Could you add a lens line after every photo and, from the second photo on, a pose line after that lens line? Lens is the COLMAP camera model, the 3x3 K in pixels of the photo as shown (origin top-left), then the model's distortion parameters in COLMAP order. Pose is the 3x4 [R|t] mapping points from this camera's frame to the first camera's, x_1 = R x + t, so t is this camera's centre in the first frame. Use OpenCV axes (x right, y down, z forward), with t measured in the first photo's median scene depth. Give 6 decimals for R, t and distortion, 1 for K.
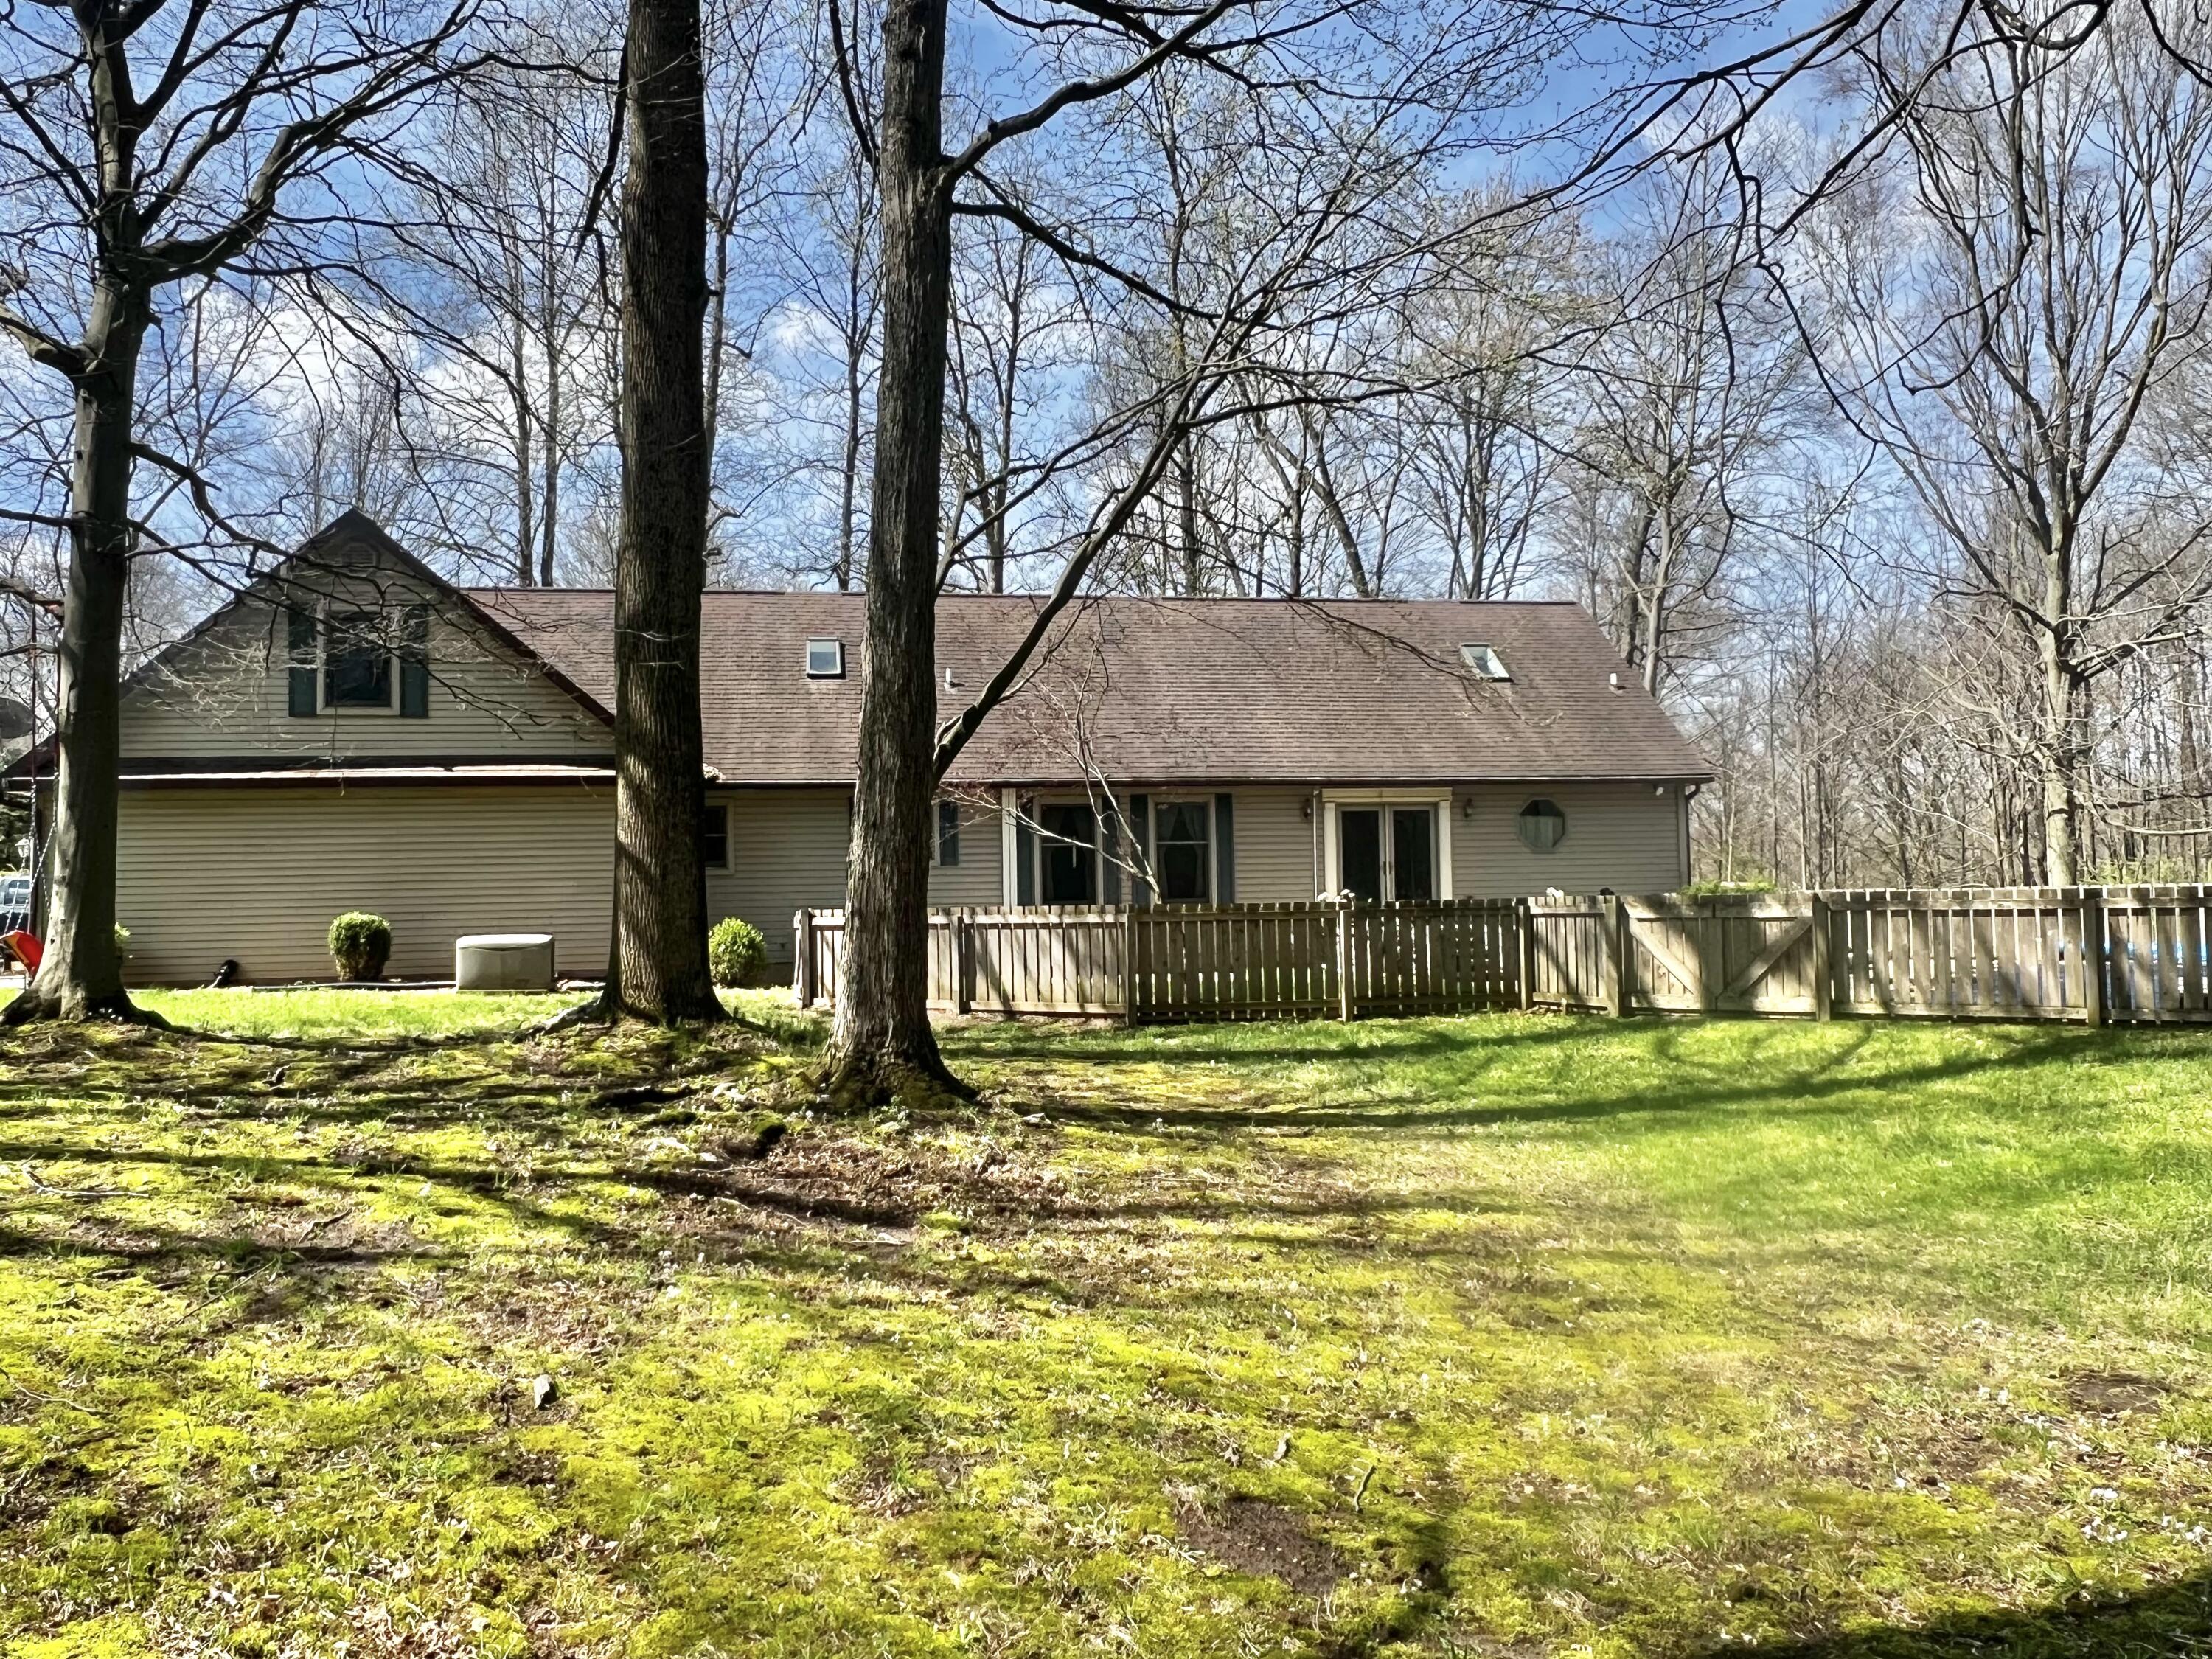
lens RADIAL K [[1599.0, 0, 1104.8], [0, 1599.0, 831.9], [0, 0, 1]] dist [0.013405, -0.000132]
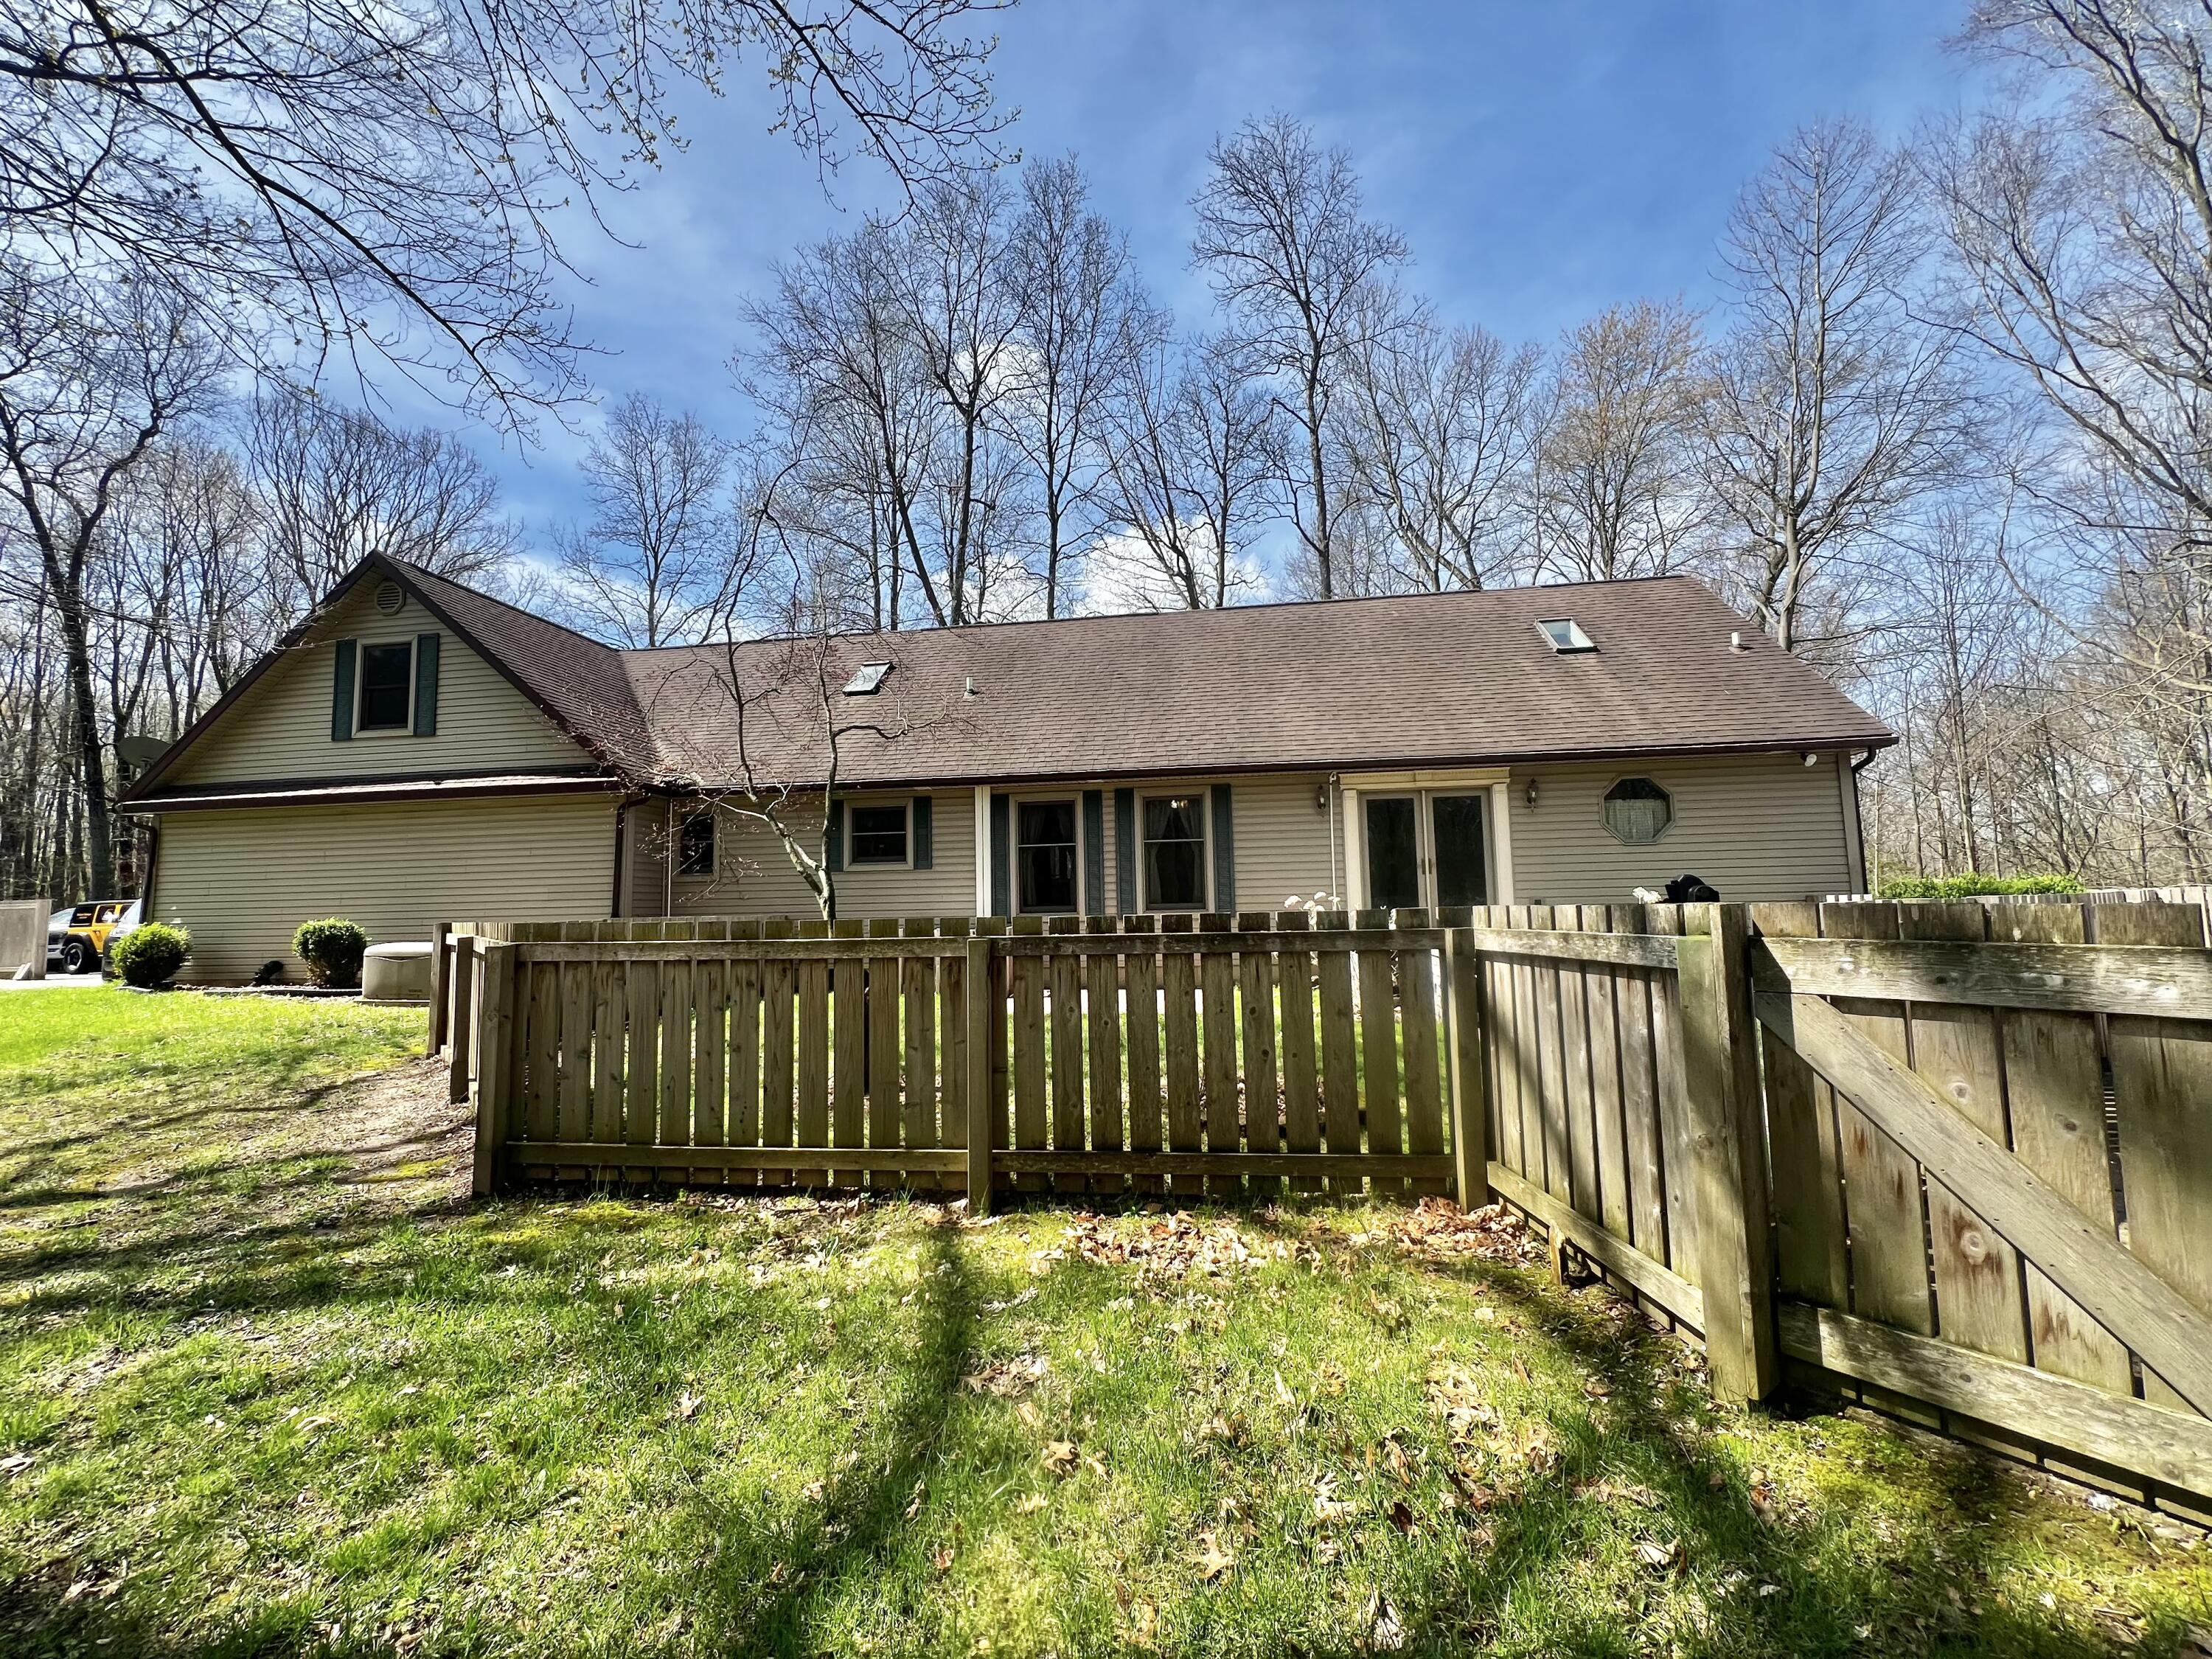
lens RADIAL K [[890.2, 0, 1106.9], [0, 890.2, 819.0], [0, 0, 1]] dist [0.002021, 0.000032]
pose [[0.949026, -0.032219, -0.313547, 0.166074], [0.016737, 0.998510, -0.051946, 0.019666], [0.314754, 0.044050, 0.948151, 0.511082]]
